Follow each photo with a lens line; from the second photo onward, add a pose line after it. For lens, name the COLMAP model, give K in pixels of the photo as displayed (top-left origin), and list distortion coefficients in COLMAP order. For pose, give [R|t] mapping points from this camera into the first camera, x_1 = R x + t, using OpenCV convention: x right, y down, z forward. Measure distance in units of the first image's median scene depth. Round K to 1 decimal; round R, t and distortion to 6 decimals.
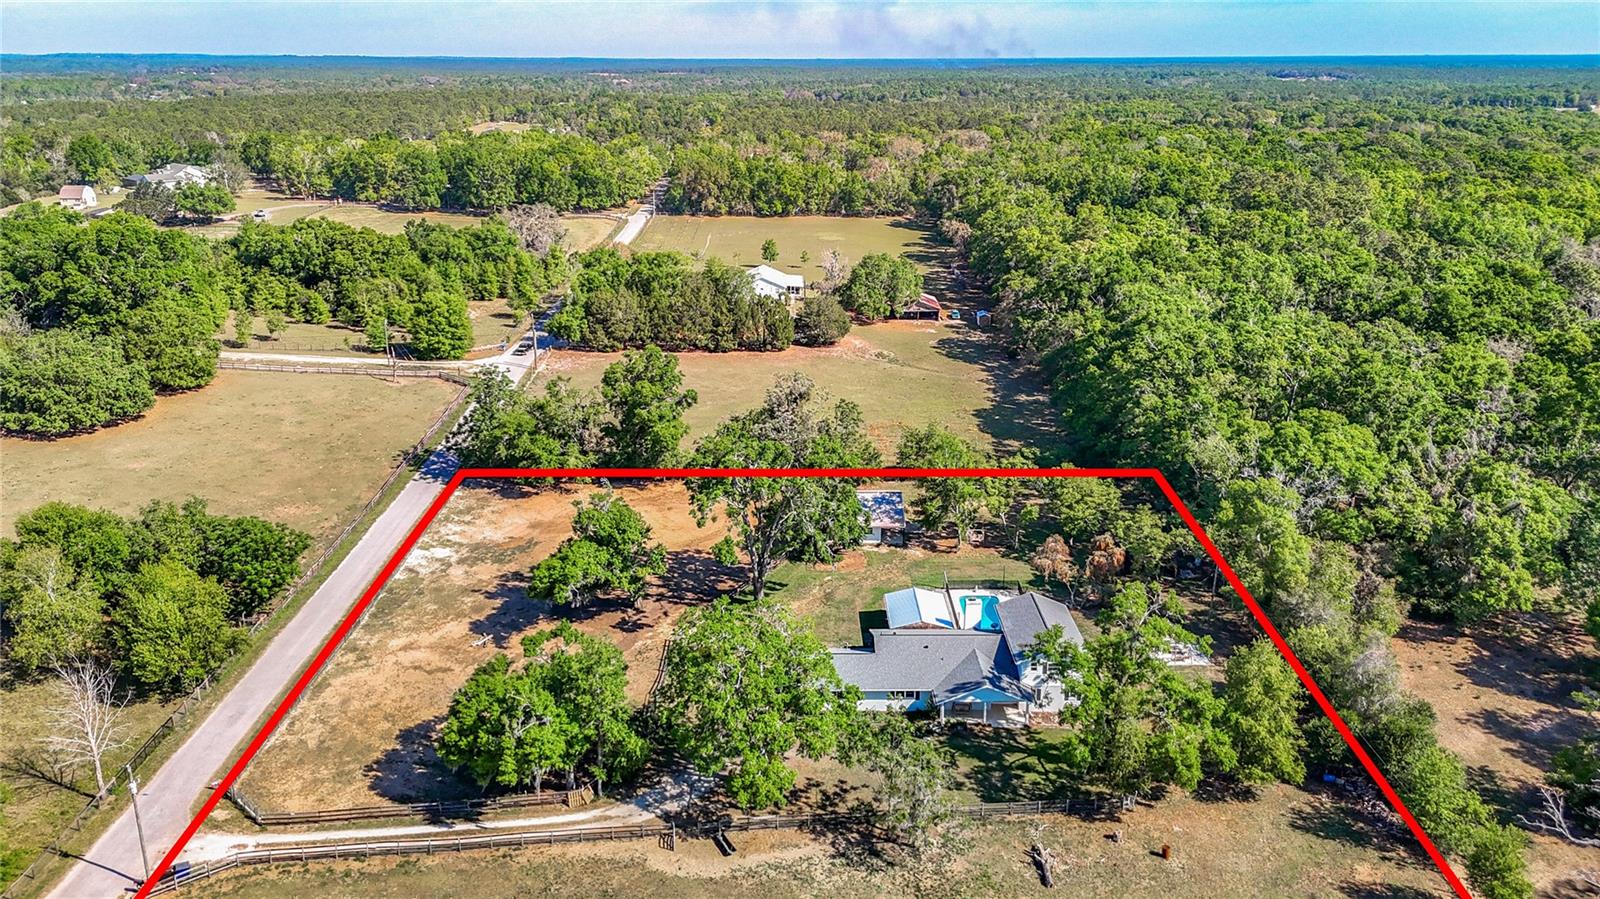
lens RADIAL K [[1200.5, 0, 799.5], [0, 1200.5, 479.0], [0, 0, 1]] dist [0.067131, -0.067367]
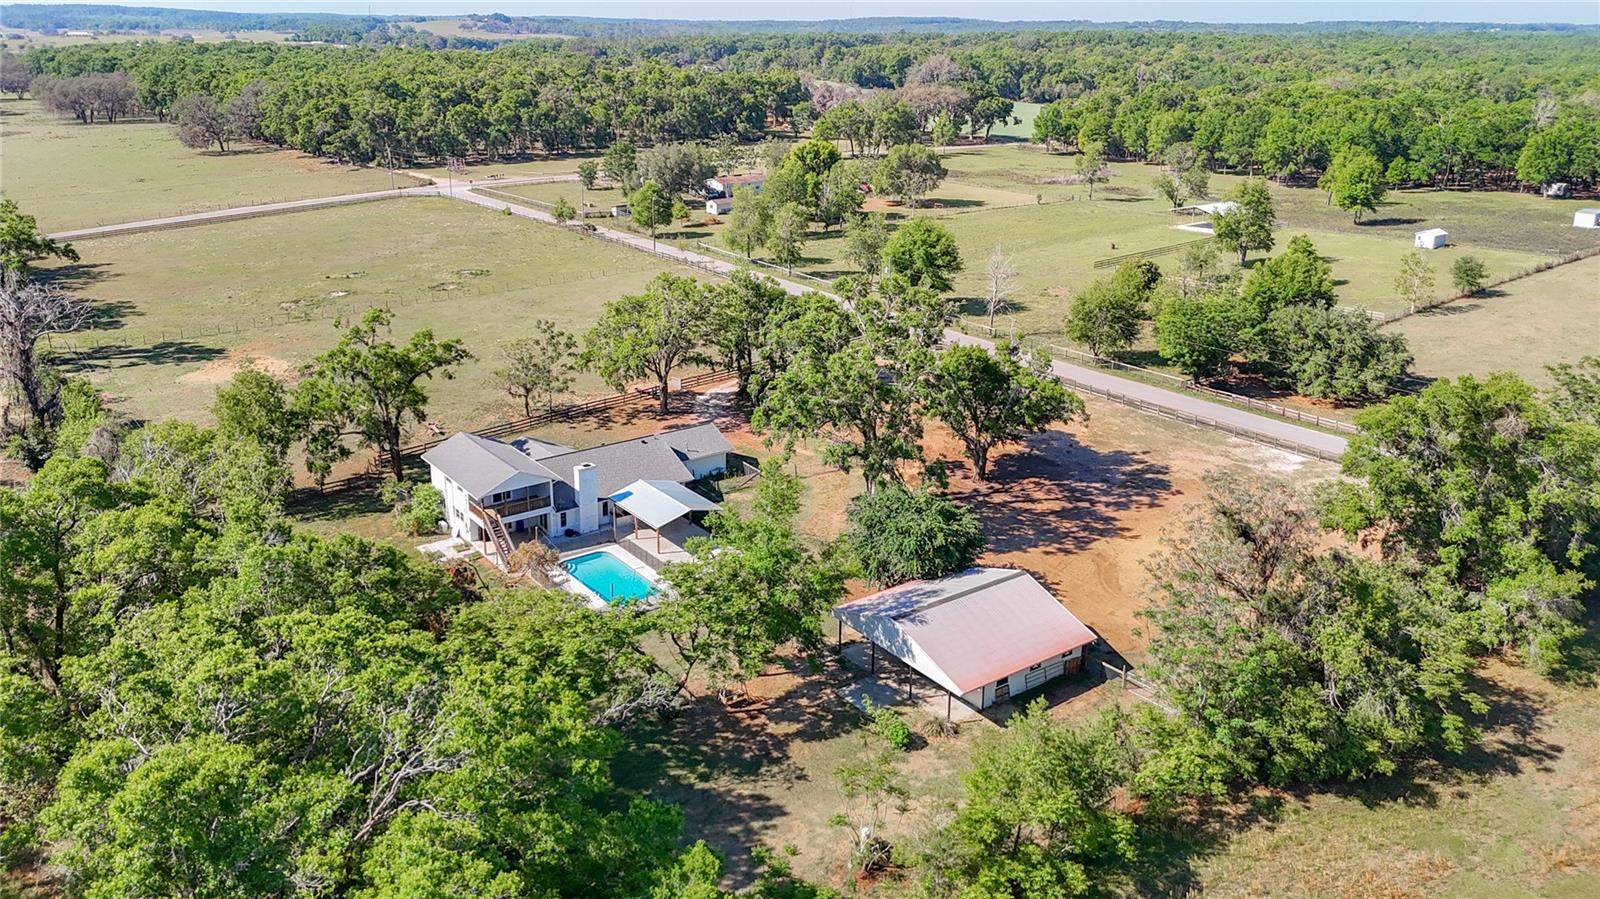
lens RADIAL K [[1200.5, 0, 815.4], [0, 1200.5, 387.5], [0, 0, 1]] dist [0.067131, -0.067367]
pose [[-0.804753, 0.158664, -0.572013, 0.399329], [-0.208731, 0.826444, 0.522897, -0.338678], [0.555702, 0.540199, -0.631965, 1.319645]]
